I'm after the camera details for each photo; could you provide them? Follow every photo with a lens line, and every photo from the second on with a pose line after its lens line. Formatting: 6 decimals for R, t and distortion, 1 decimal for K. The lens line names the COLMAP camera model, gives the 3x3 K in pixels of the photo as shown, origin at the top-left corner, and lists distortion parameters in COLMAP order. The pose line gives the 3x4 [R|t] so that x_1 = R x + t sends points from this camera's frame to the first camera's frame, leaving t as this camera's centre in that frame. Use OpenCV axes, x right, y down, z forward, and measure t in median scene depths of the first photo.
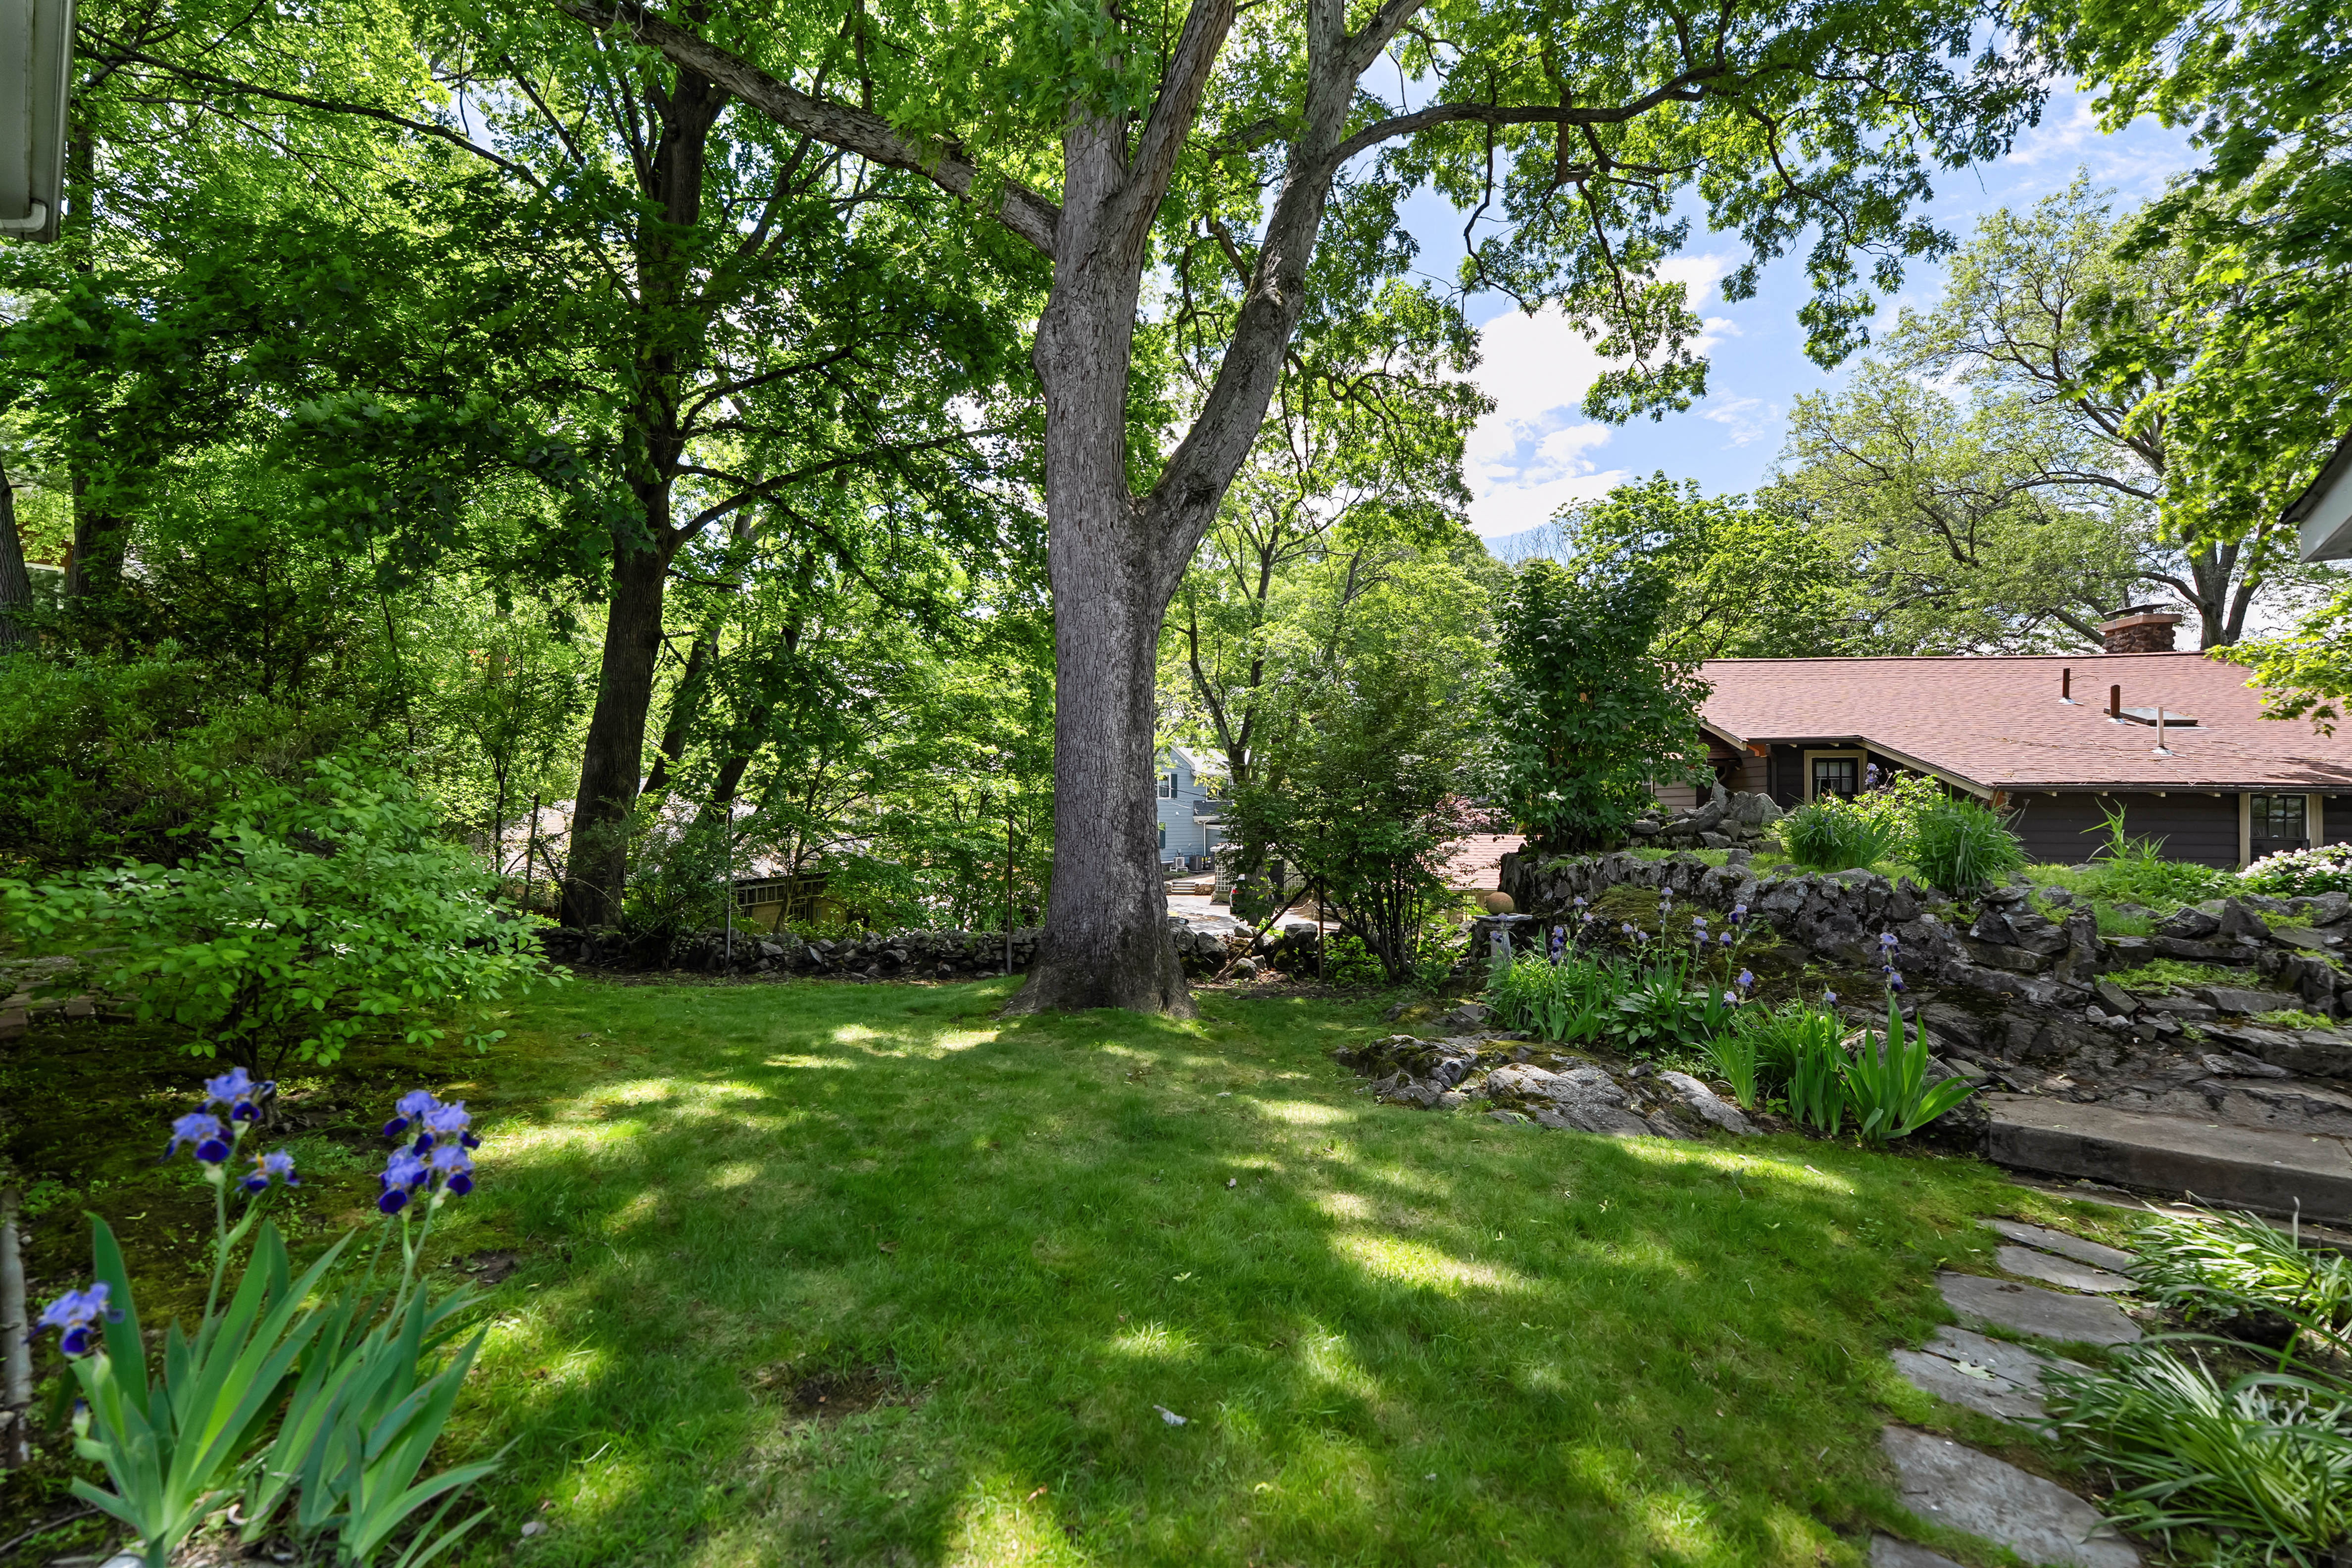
lens RADIAL K [[1071.5, 0, 1173.4], [0, 1071.5, 794.5], [0, 0, 1]] dist [0.000415, 0.000070]
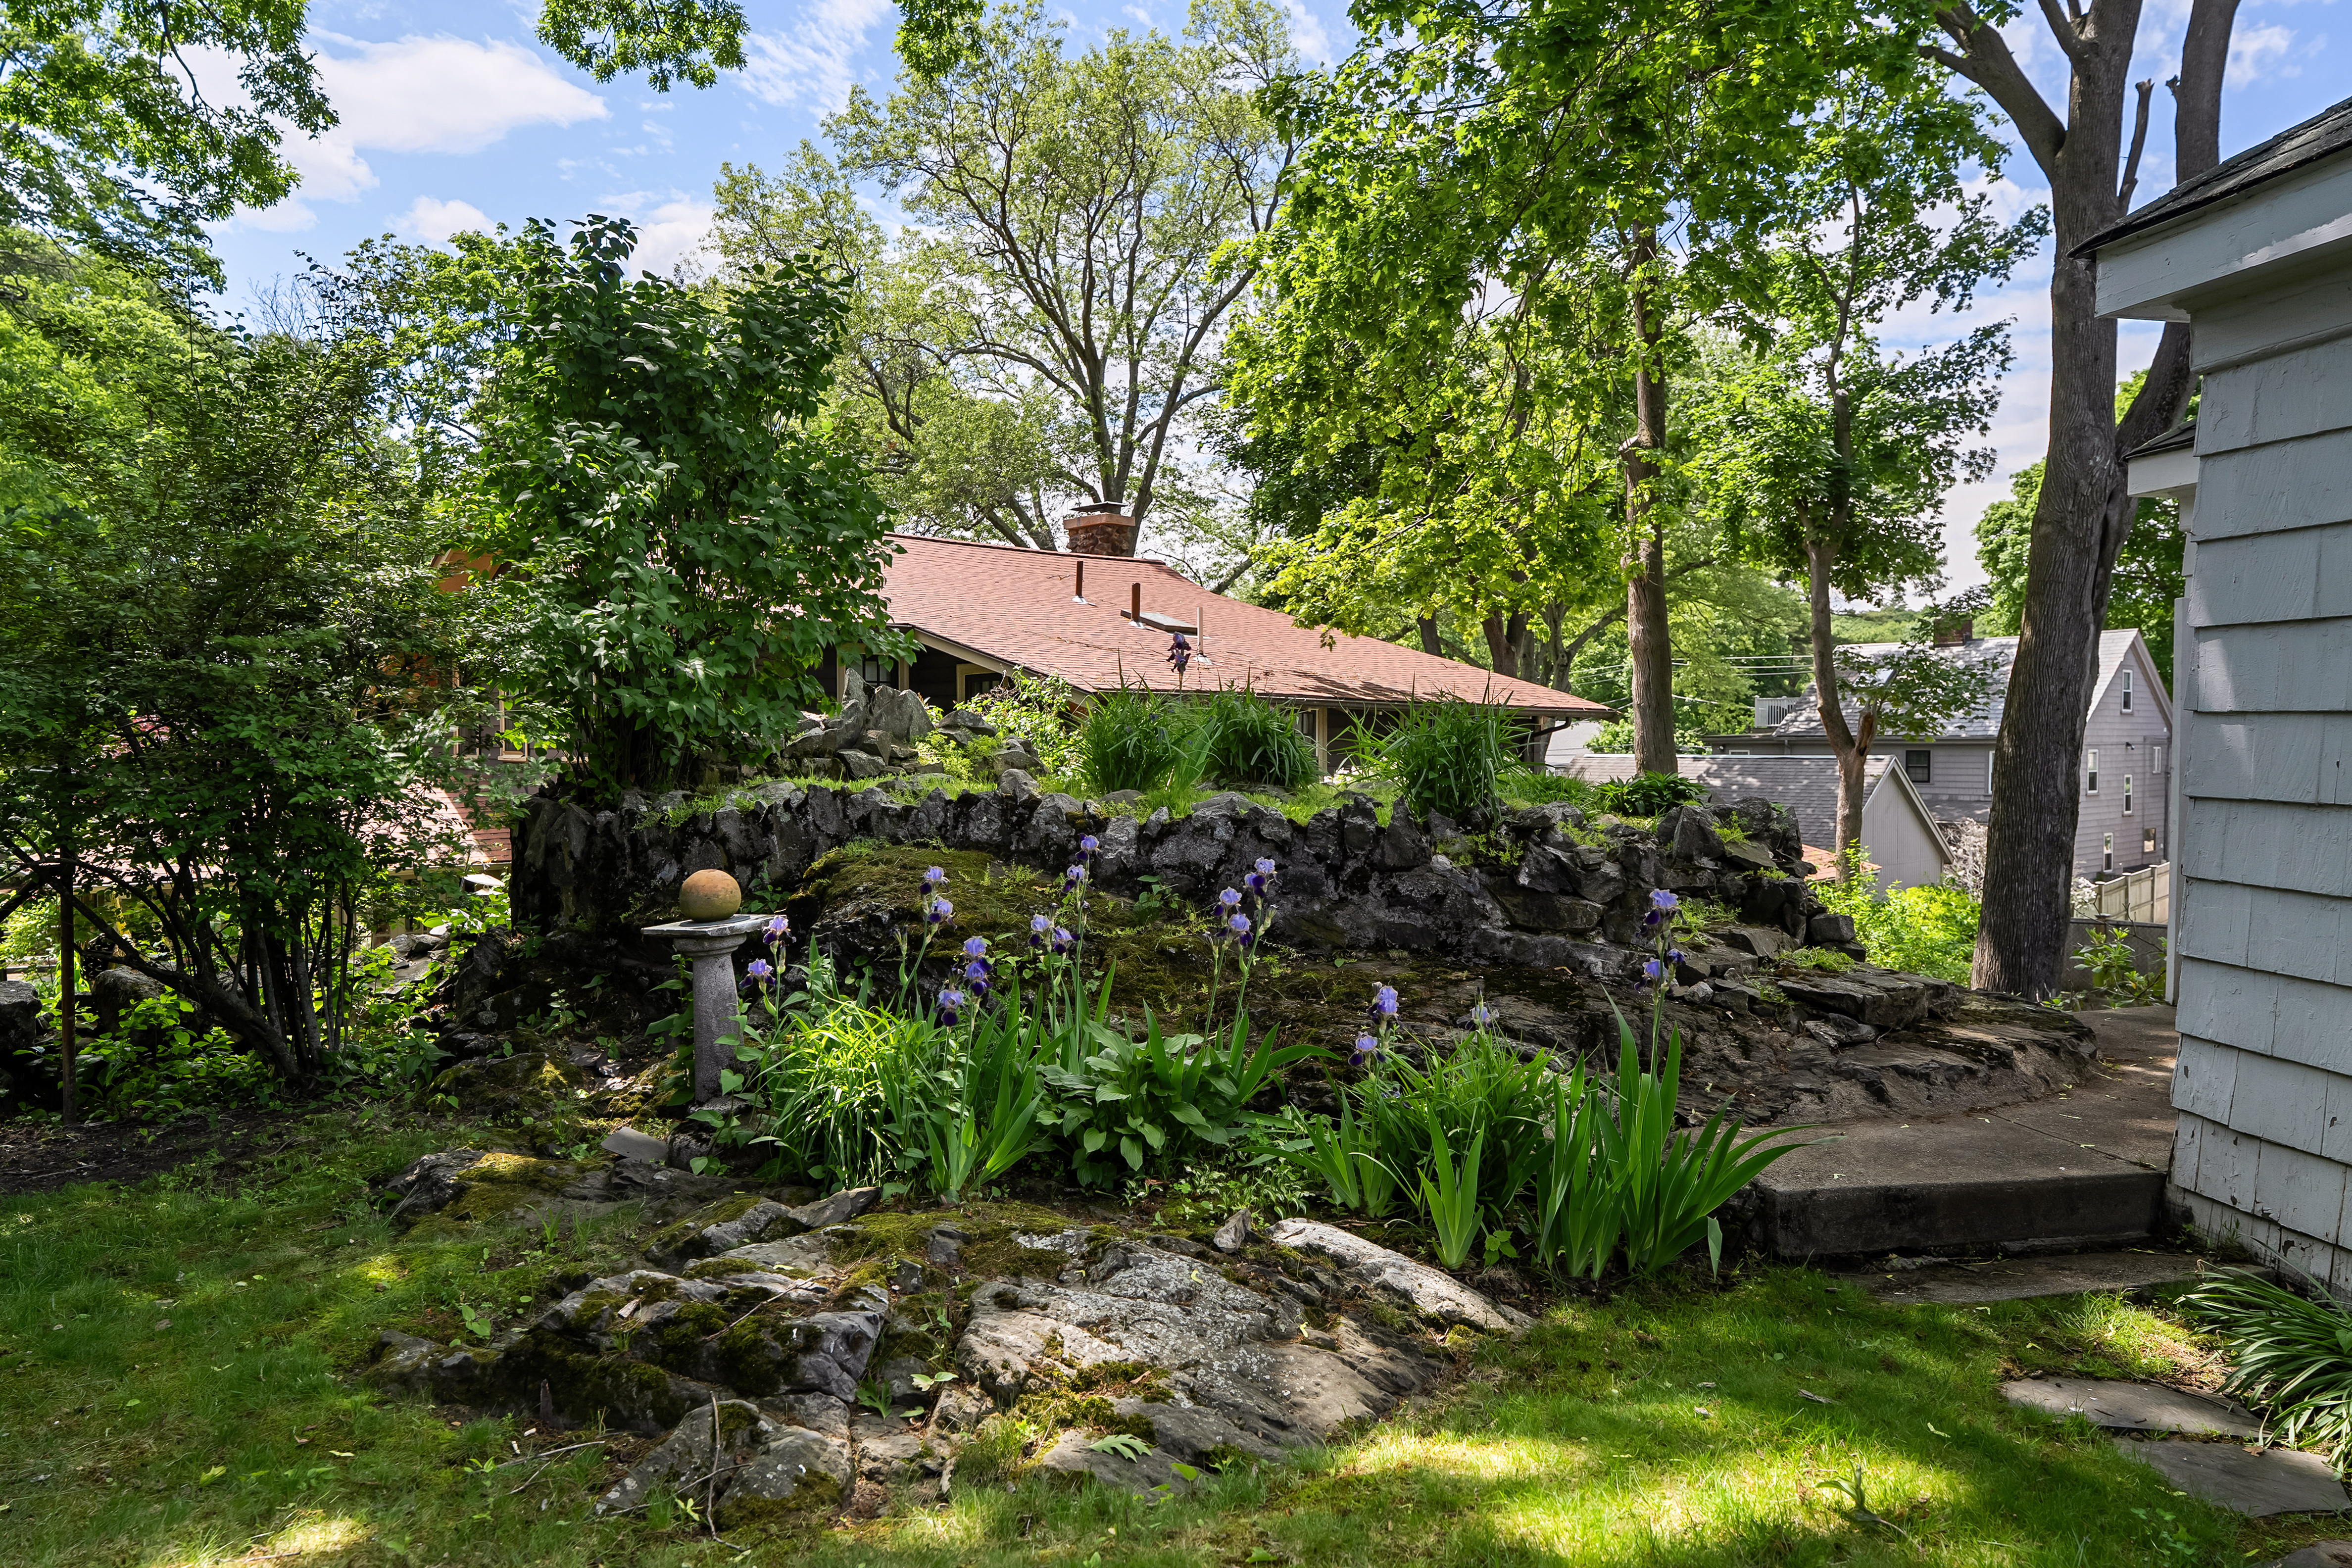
lens RADIAL K [[1506.9, 0, 1176.4], [0, 1506.9, 760.7], [0, 0, 1]] dist [0.020205, 0.002700]
pose [[0.643926, -0.013038, 0.764976, -0.028092], [-0.006079, 0.999736, 0.022156, 0.014423], [-0.765063, -0.018917, 0.643677, 0.212303]]
